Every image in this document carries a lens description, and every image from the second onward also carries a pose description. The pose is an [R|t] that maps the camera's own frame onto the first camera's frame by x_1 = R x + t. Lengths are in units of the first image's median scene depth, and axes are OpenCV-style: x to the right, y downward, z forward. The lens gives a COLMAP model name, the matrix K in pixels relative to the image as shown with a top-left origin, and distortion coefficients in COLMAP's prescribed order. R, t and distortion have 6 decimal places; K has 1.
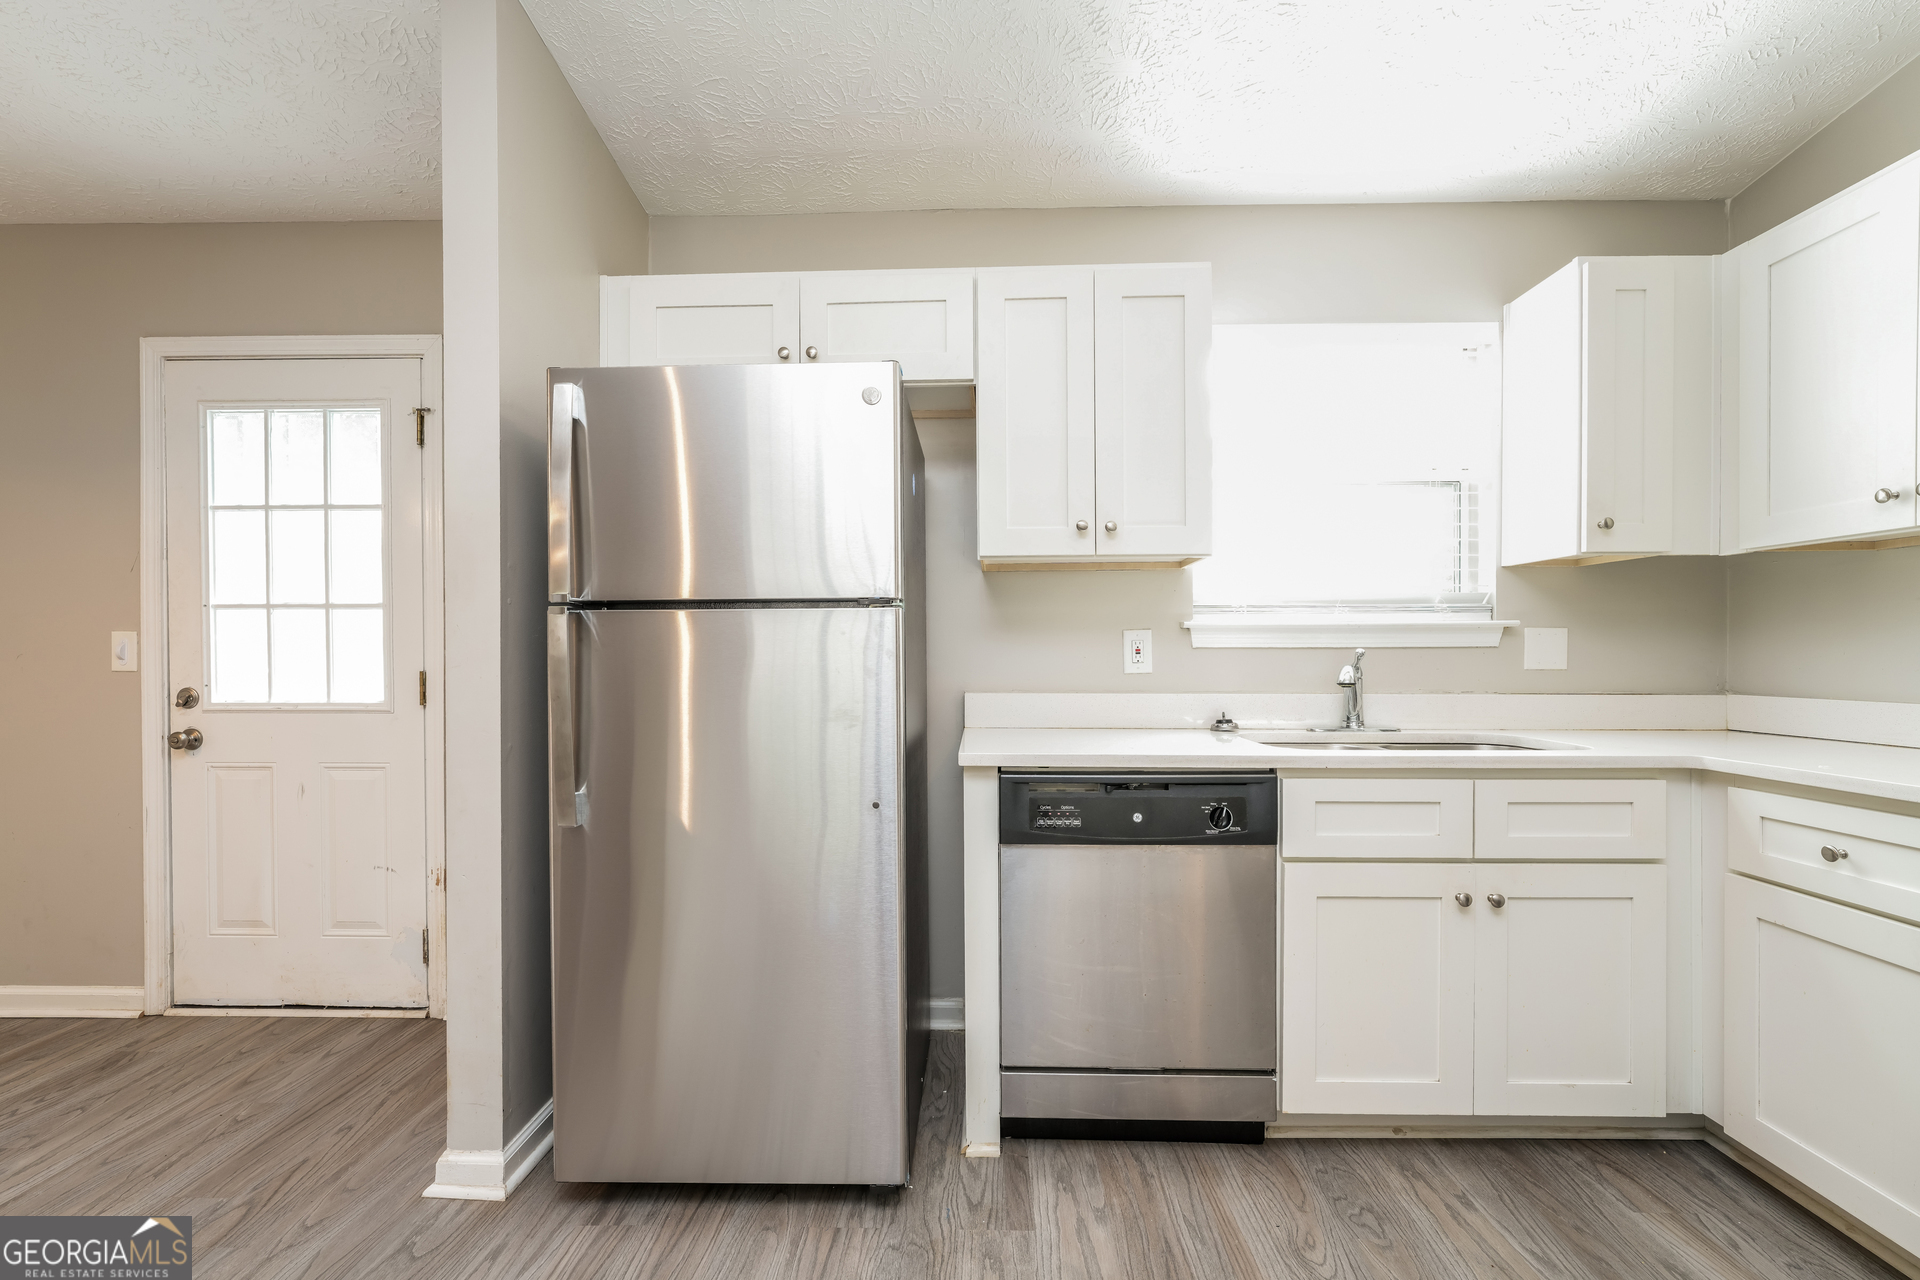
lens RADIAL K [[817.0, 0, 960.3], [0, 817.0, 665.3], [0, 0, 1]] dist [-0.017266, 0.001049]
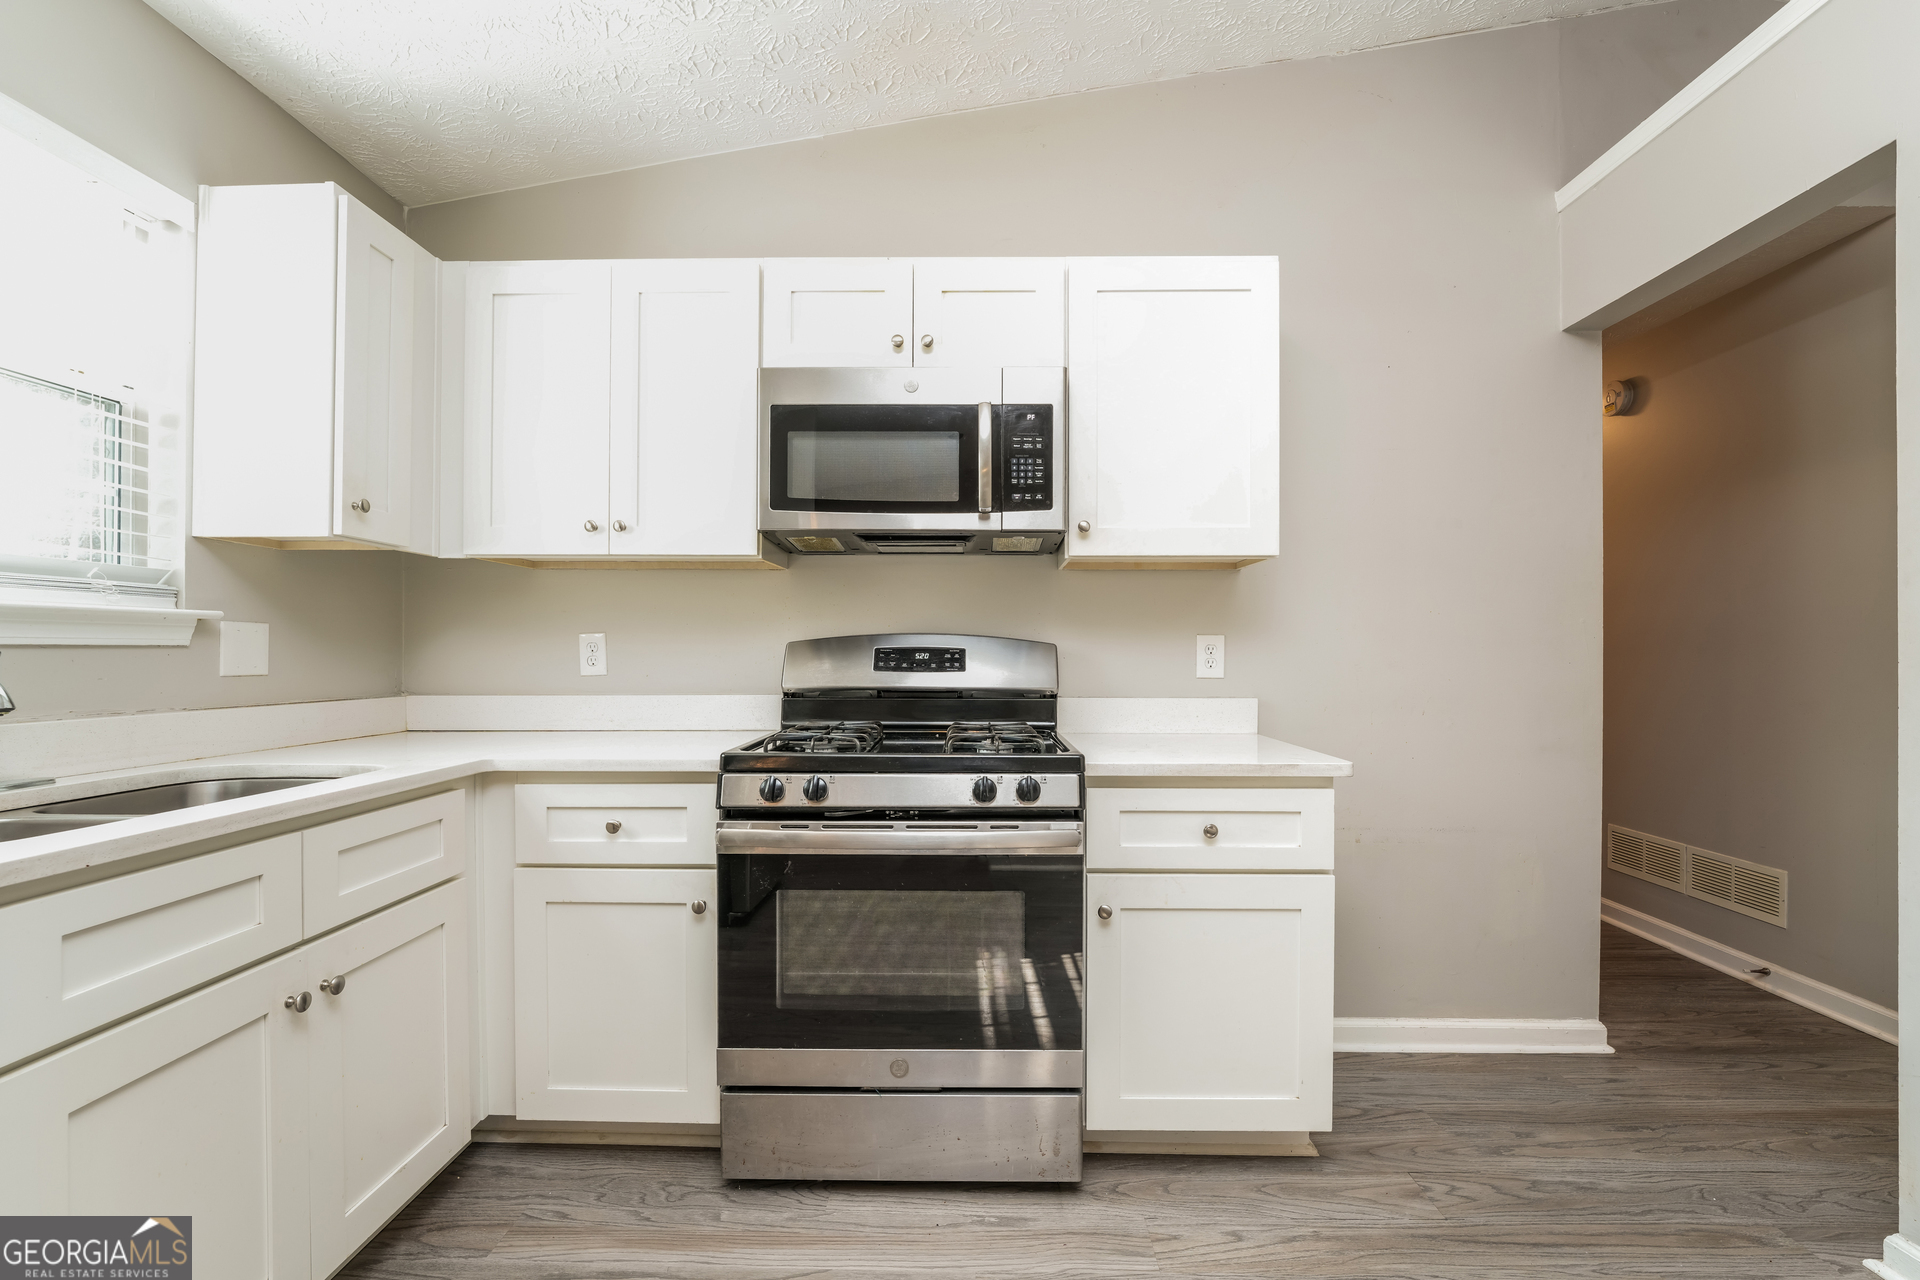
lens RADIAL K [[817.0, 0, 952.2], [0, 817.0, 656.3], [0, 0, 1]] dist [-0.017266, 0.001049]
pose [[-0.017176, -0.000803, 0.999852, -0.072355], [0.011097, 0.999938, 0.000994, -0.006508], [-0.999791, 0.011113, -0.017166, 0.332021]]
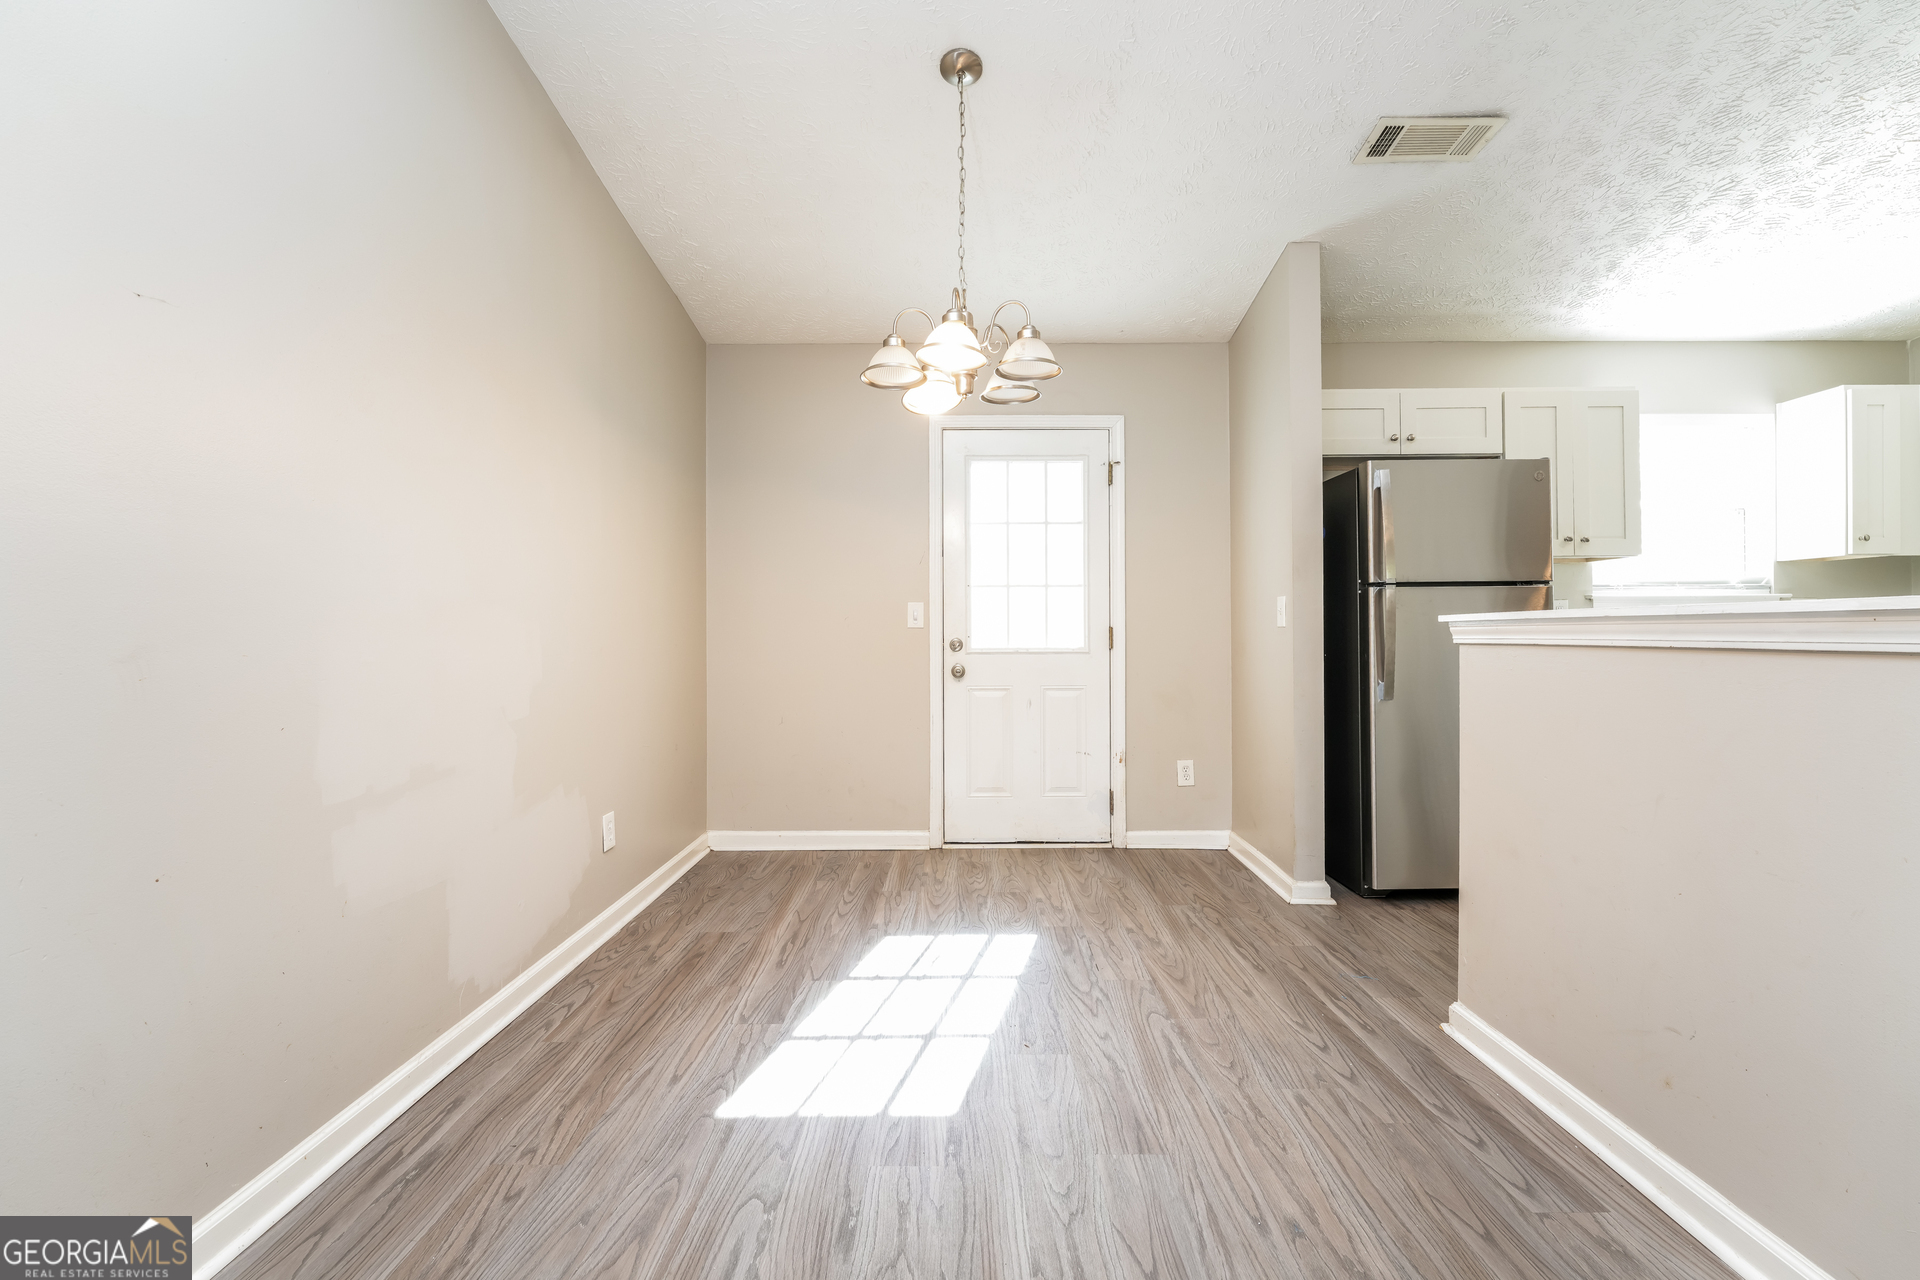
lens RADIAL K [[817.0, 0, 946.1], [0, 817.0, 641.4], [0, 0, 1]] dist [-0.017266, 0.001049]
pose [[0.999924, -0.003142, 0.011958, -1.058091], [0.003278, 0.999930, -0.011408, 0.054812], [-0.011921, 0.011446, 0.999863, -0.620354]]
